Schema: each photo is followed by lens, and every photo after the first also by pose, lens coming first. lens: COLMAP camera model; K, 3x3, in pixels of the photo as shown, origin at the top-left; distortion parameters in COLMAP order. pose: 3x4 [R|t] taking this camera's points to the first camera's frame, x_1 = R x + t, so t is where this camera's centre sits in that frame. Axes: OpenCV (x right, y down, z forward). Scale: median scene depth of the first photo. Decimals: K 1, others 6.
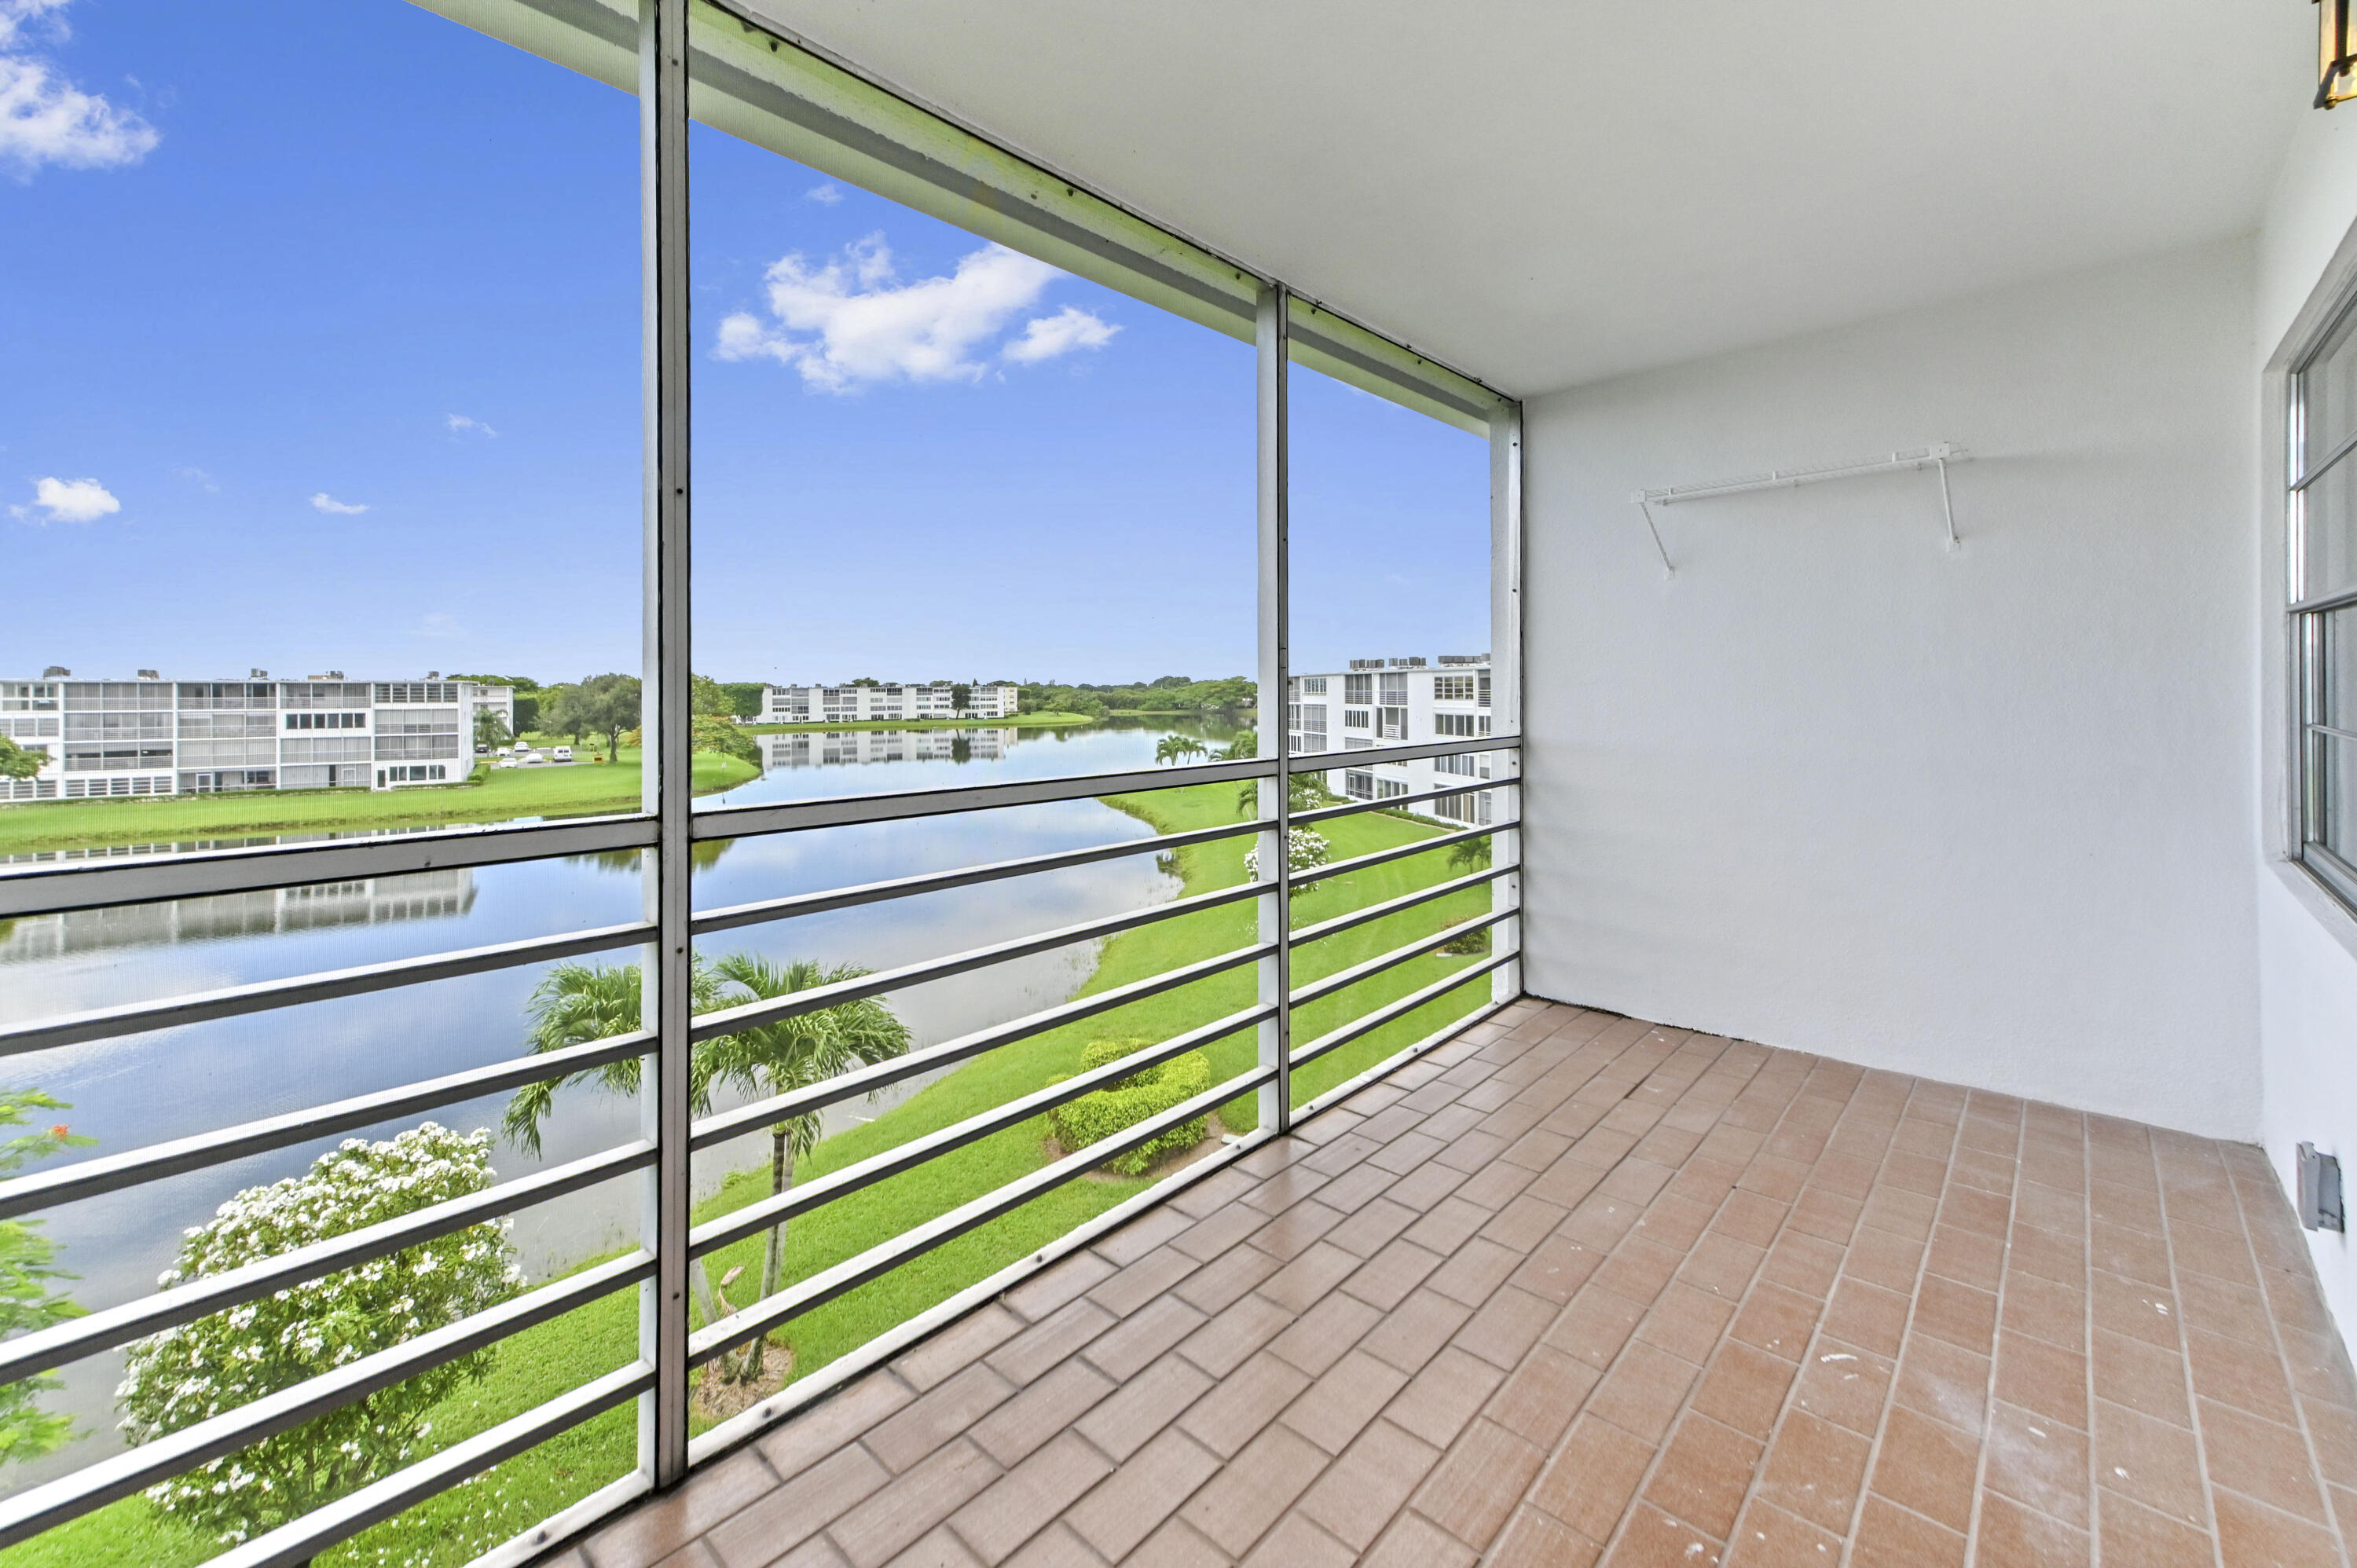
lens RADIAL K [[930.7, 0, 1175.9], [0, 930.7, 704.9], [0, 0, 1]] dist [0.014463, -0.000112]
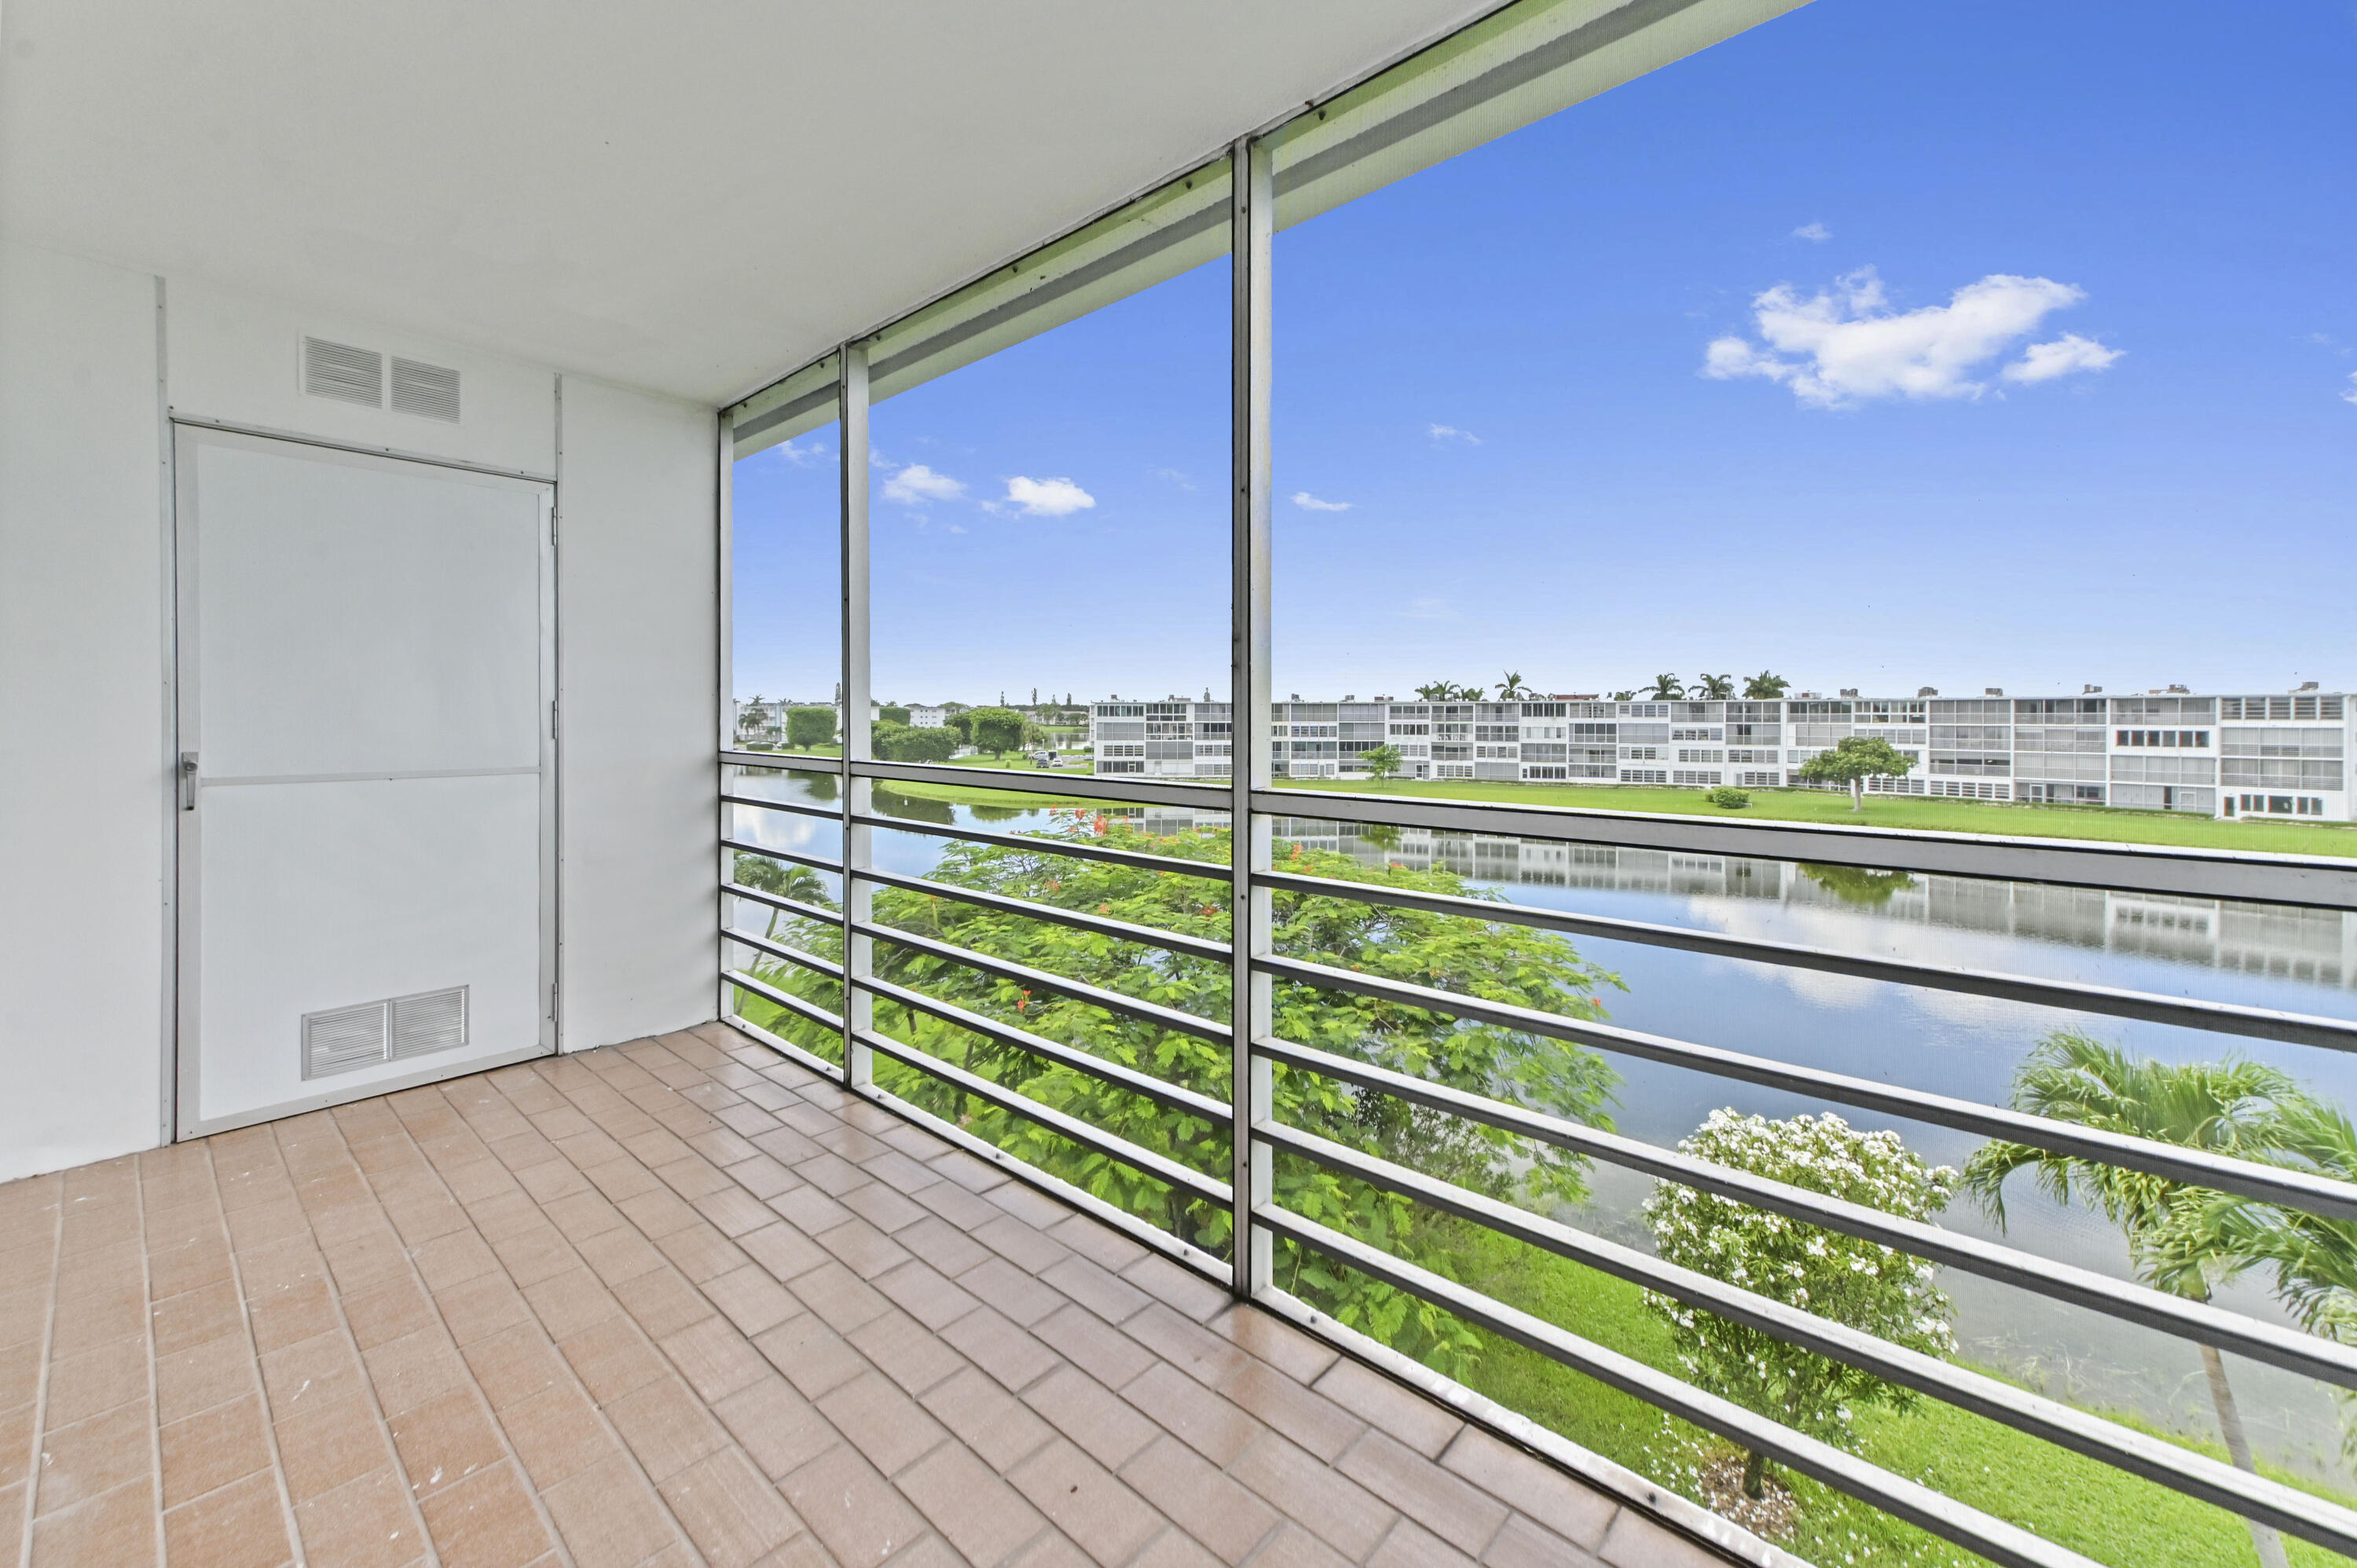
lens RADIAL K [[930.7, 0, 1184.9], [0, 930.7, 719.1], [0, 0, 1]] dist [0.014463, -0.000112]
pose [[0.034102, 0.009373, -0.999374, 0.233946], [-0.011064, 0.999898, 0.009000, 0.000099], [0.999357, 0.010750, 0.034202, 0.257070]]
